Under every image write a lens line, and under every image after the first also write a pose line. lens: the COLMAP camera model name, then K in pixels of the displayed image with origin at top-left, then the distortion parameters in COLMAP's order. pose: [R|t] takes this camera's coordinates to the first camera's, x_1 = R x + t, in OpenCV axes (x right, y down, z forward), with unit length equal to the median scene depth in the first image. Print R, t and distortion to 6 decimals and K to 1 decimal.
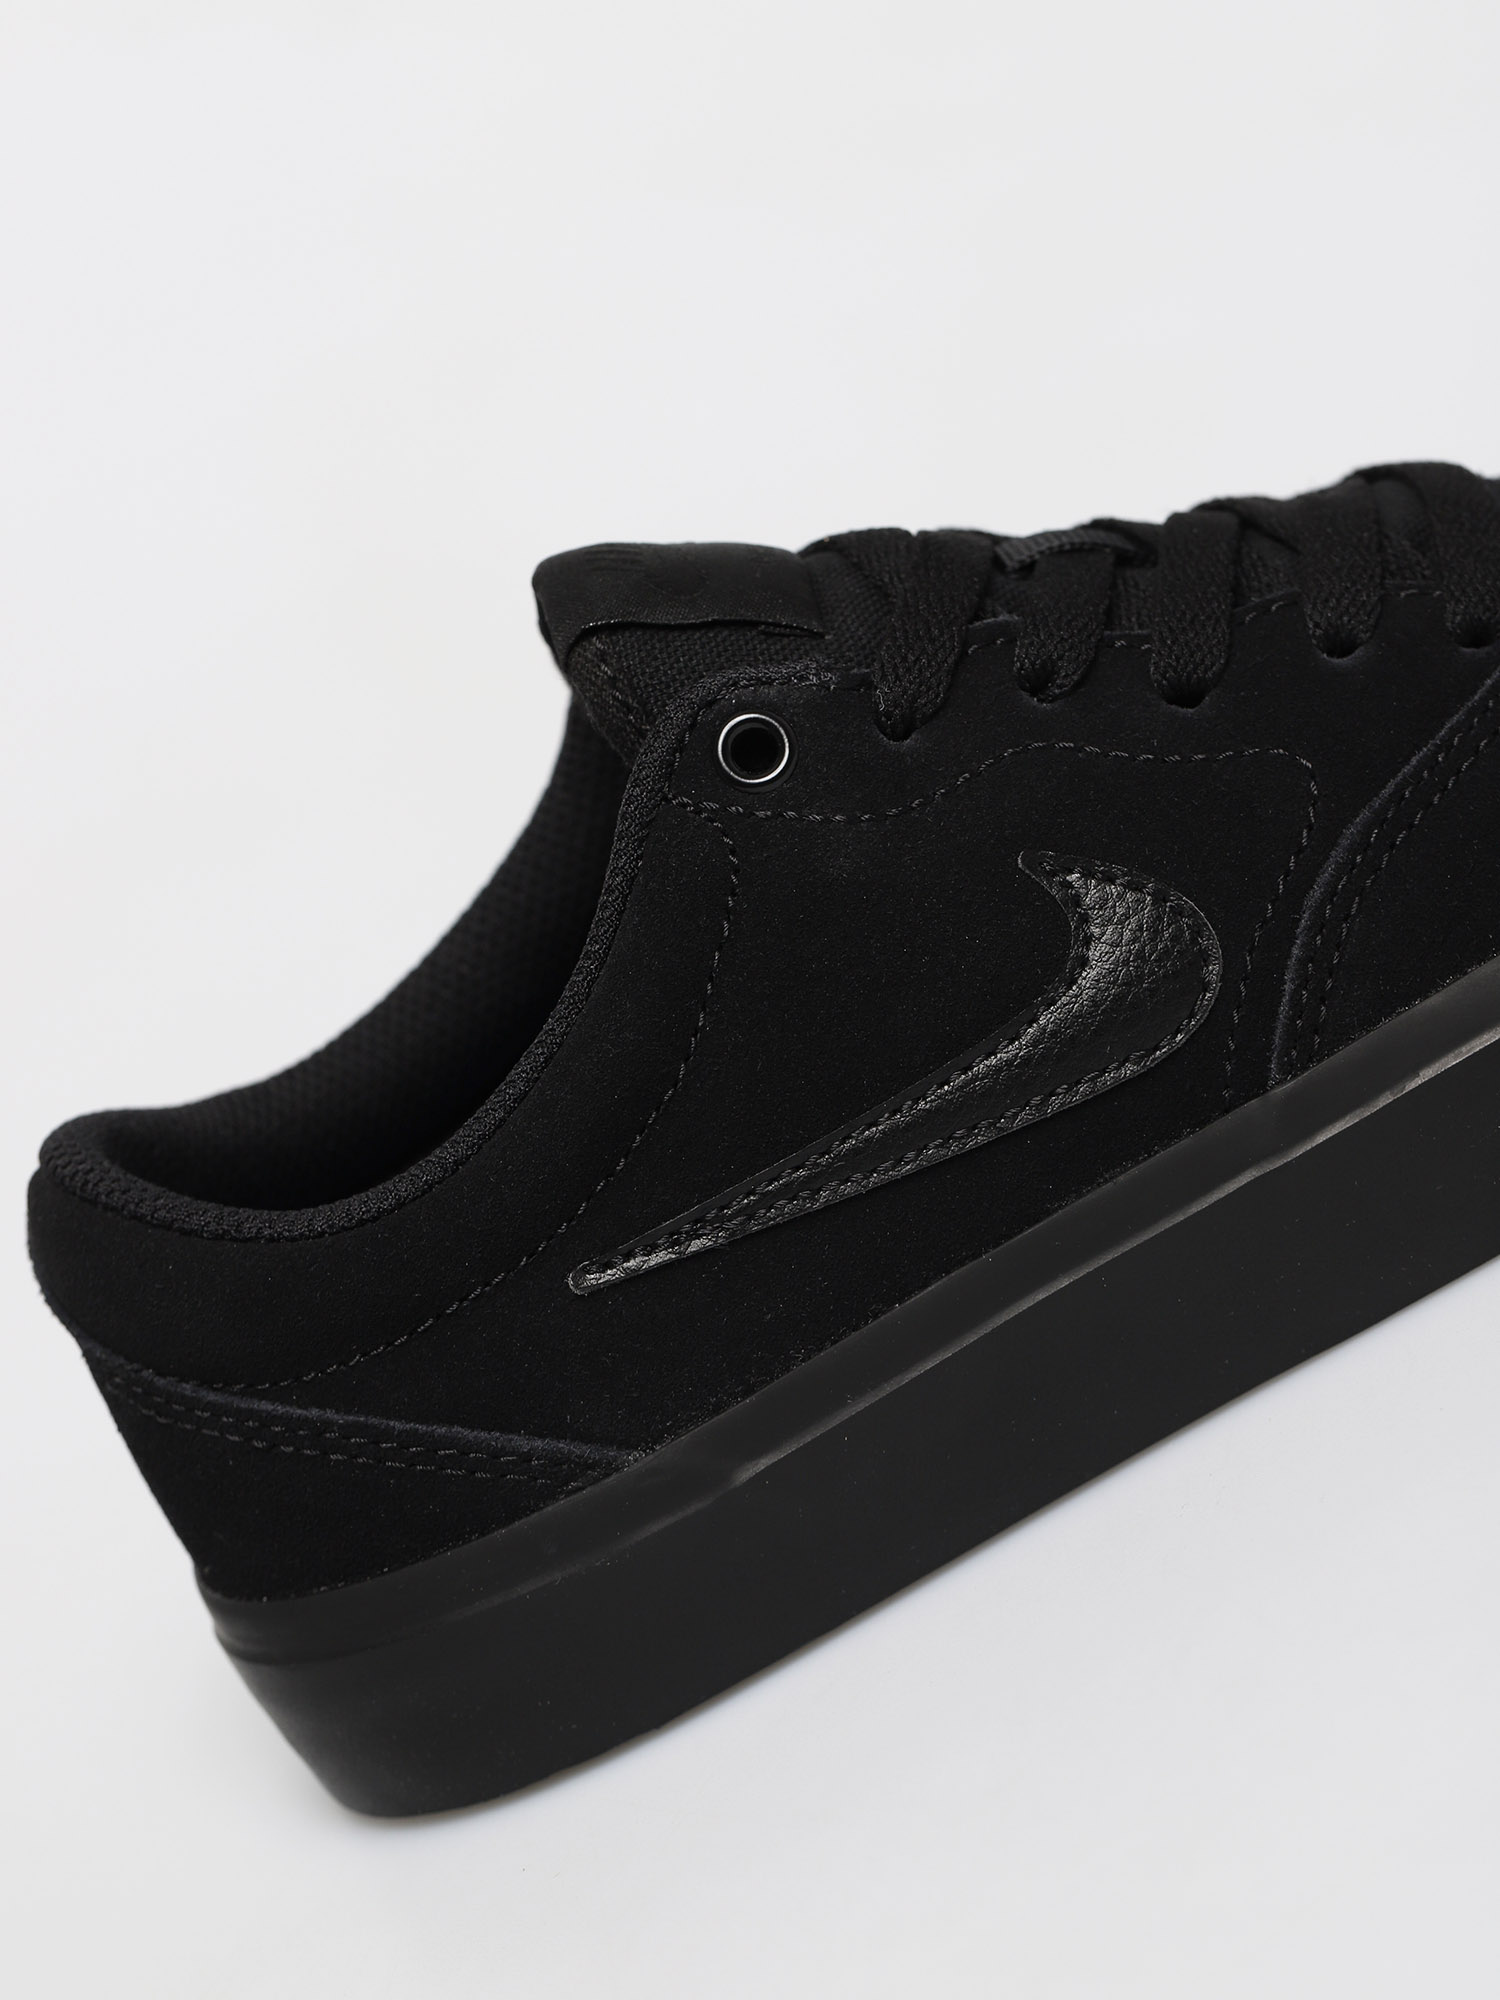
lens RADIAL K [[5643.9, 0, 750.0], [0, 5643.9, 1000.0], [0, 0, 1]] dist [0.413027, 0.204271]
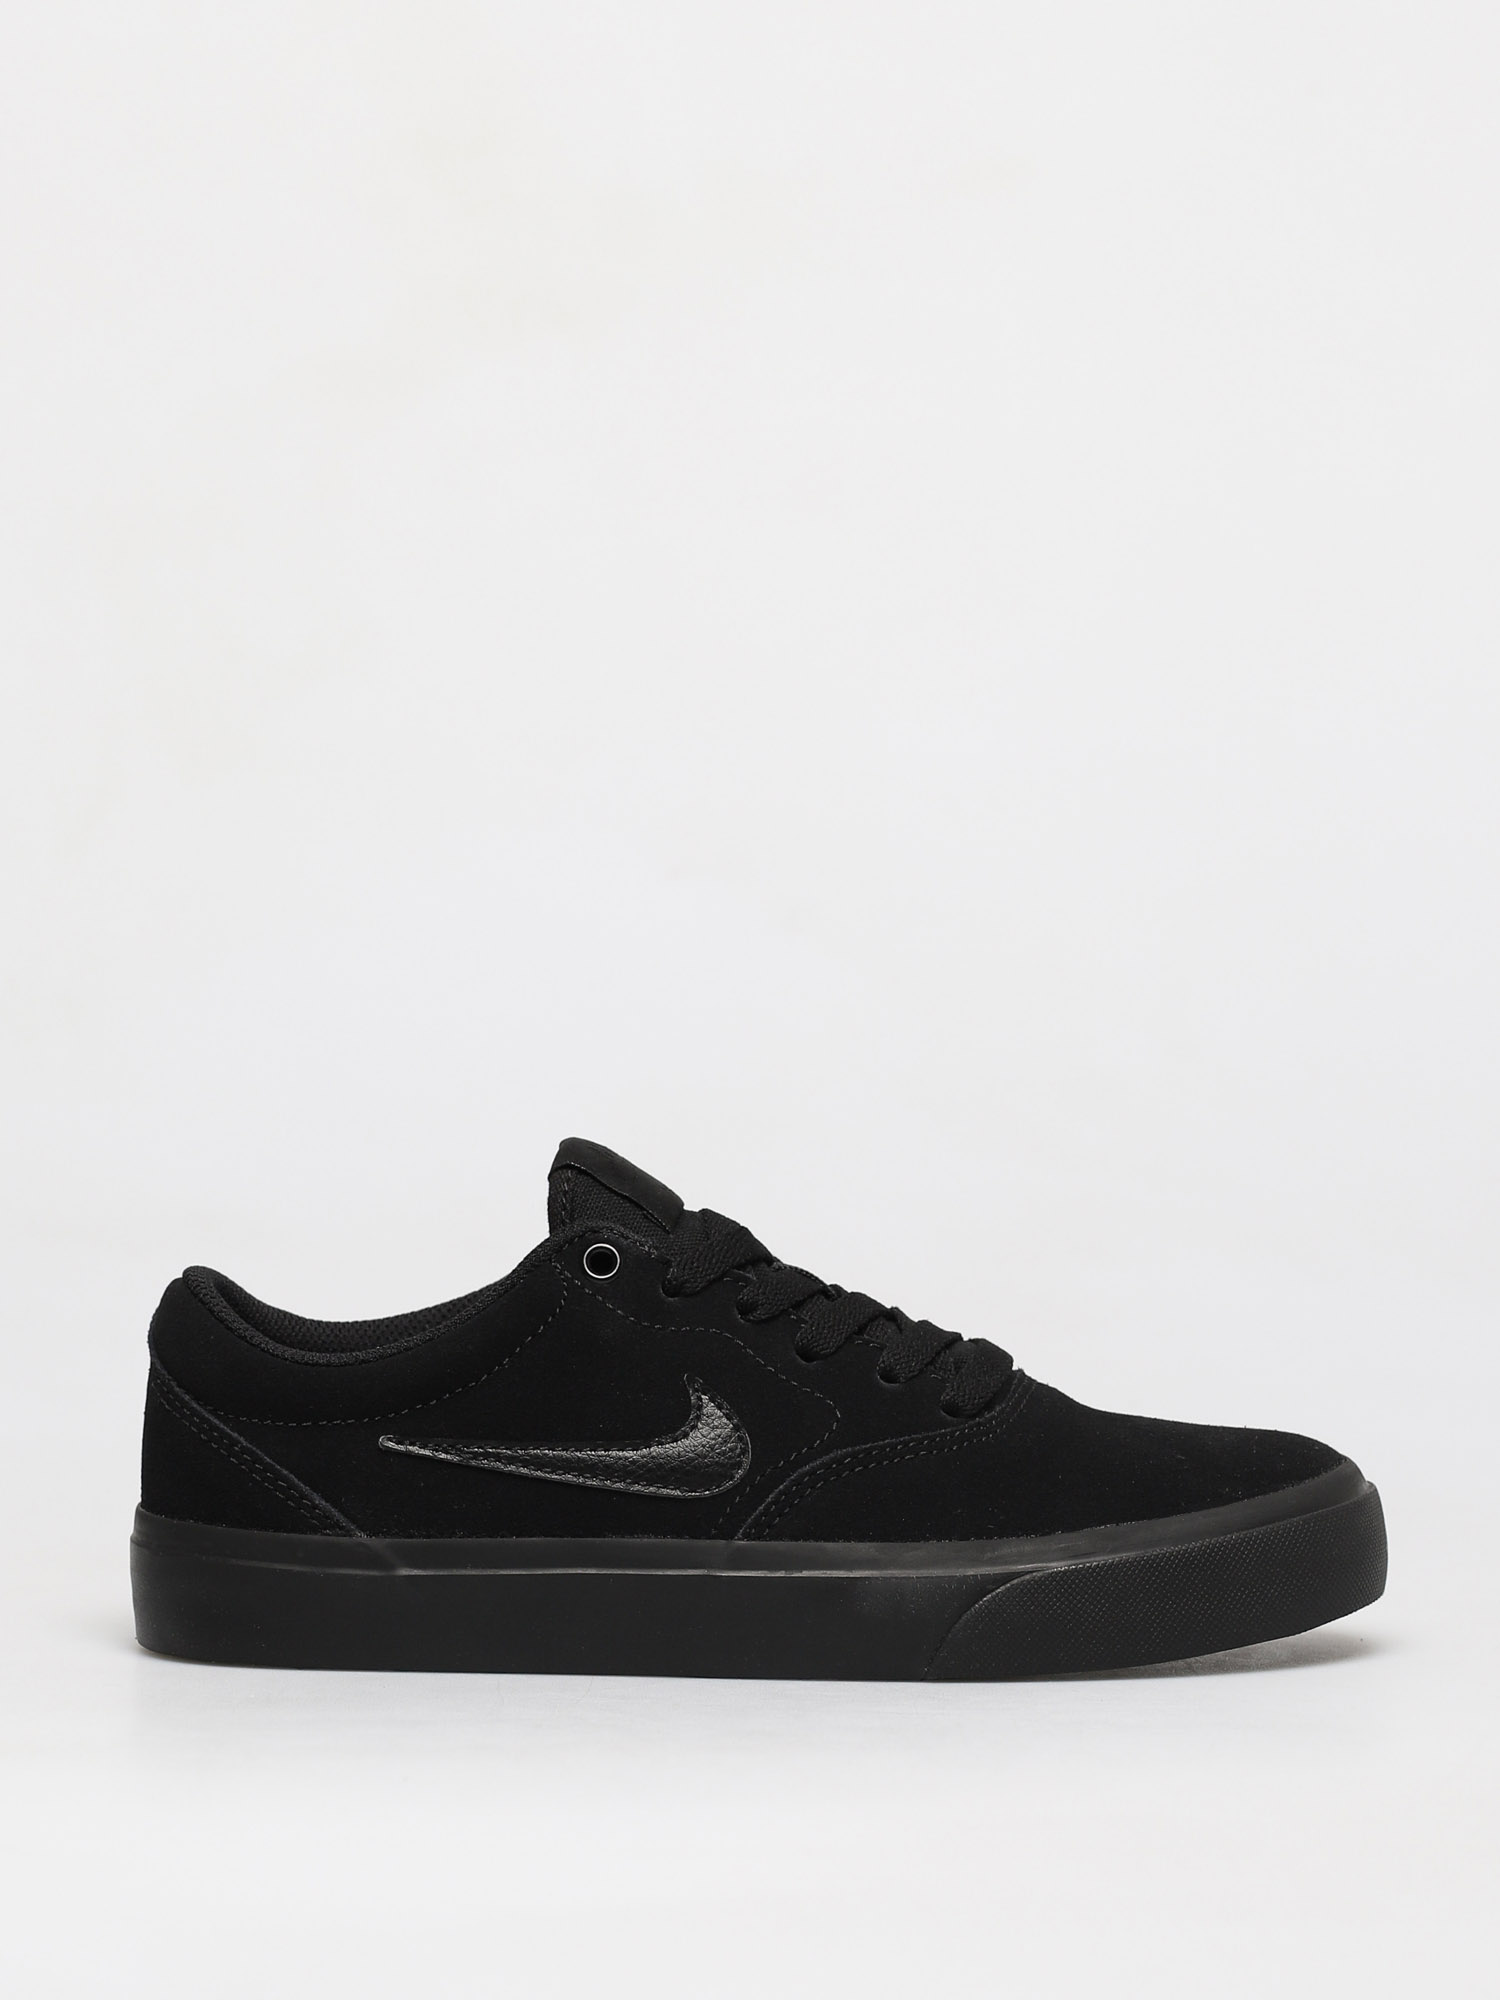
lens RADIAL K [[5620.2, 0, 750.0], [0, 5620.2, 1000.0], [0, 0, 1]] dist [0.001723, -0.074455]
pose [[0.856654, 0.507664, -0.091767, 0.179840], [-0.515876, 0.844341, -0.144779, 0.136634], [0.003983, 0.171365, 0.985199, -0.954240]]
